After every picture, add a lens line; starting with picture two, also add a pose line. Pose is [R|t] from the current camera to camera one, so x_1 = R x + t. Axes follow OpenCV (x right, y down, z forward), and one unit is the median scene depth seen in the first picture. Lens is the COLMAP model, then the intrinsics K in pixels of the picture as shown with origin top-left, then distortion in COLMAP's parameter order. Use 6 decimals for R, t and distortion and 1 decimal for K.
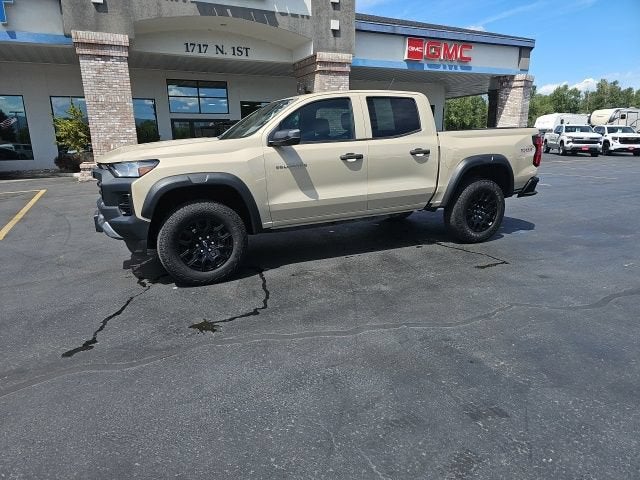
lens RADIAL K [[416.2, 0, 314.3], [0, 416.2, 240.2], [0, 0, 1]] dist [0.057309, -0.046500]
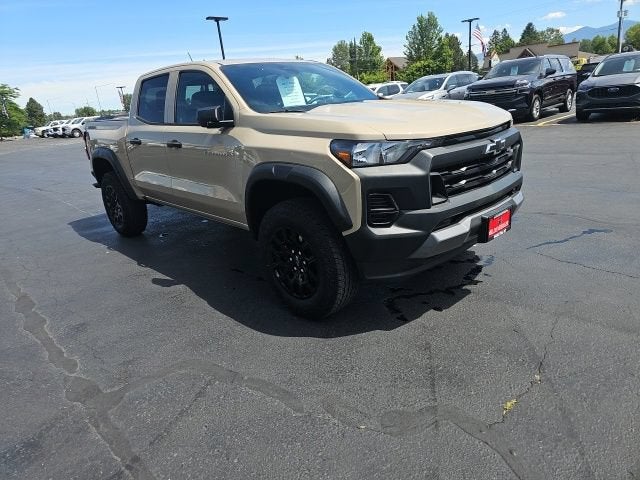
lens RADIAL K [[417.7, 0, 309.5], [0, 417.7, 232.8], [0, 0, 1]] dist [0.051135, -0.040610]
pose [[-0.309511, -0.236658, 0.920976, -0.791217], [0.323376, 0.884612, 0.335990, -0.260383], [-0.894221, 0.401814, -0.197268, 1.087717]]
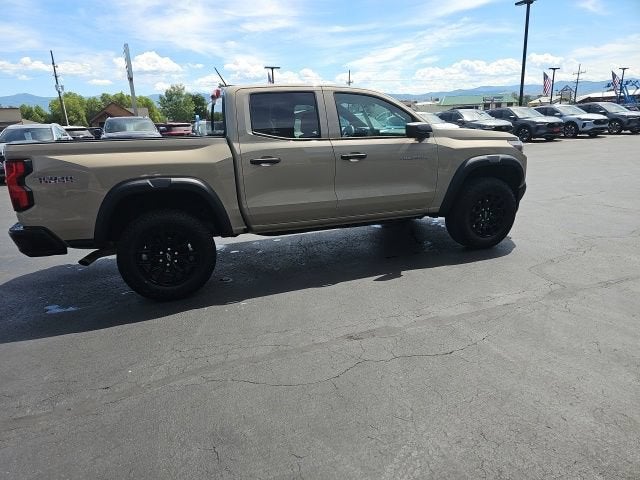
lens RADIAL K [[417.7, 0, 308.1], [0, 417.7, 244.3], [0, 0, 1]] dist [0.051135, -0.040610]
pose [[-0.992674, 0.035842, 0.115382, -0.063561], [0.088230, 0.867467, 0.489609, -0.463757], [-0.082542, 0.496203, -0.864274, 1.817650]]
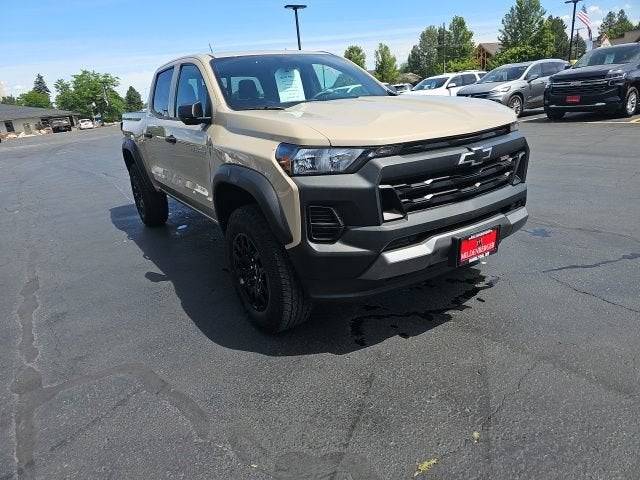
lens RADIAL K [[417.7, 0, 312.2], [0, 417.7, 241.8], [0, 0, 1]] dist [0.051135, -0.040610]
pose [[-0.136197, -0.289322, 0.947493, -0.780237], [0.322461, 0.891377, 0.318539, -0.225129], [-0.936733, 0.348913, -0.028108, 0.956835]]
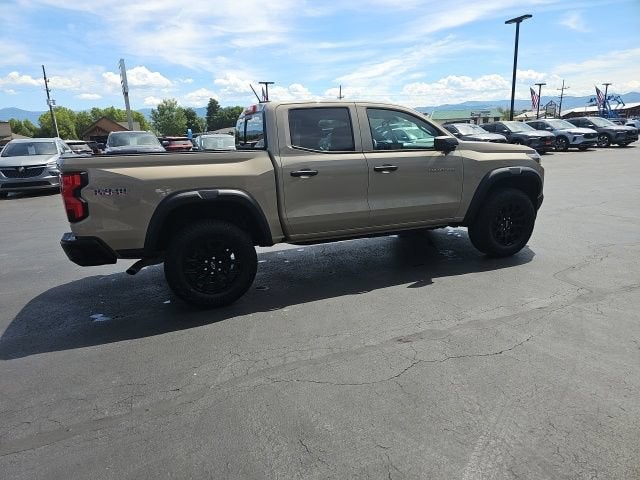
lens RADIAL K [[417.7, 0, 309.5], [0, 417.7, 245.6], [0, 0, 1]] dist [0.051135, -0.040610]
pose [[-0.994886, 0.046113, 0.089868, 0.012992], [0.083012, 0.880157, 0.467368, -0.477129], [-0.057546, 0.472438, -0.879483, 1.850322]]
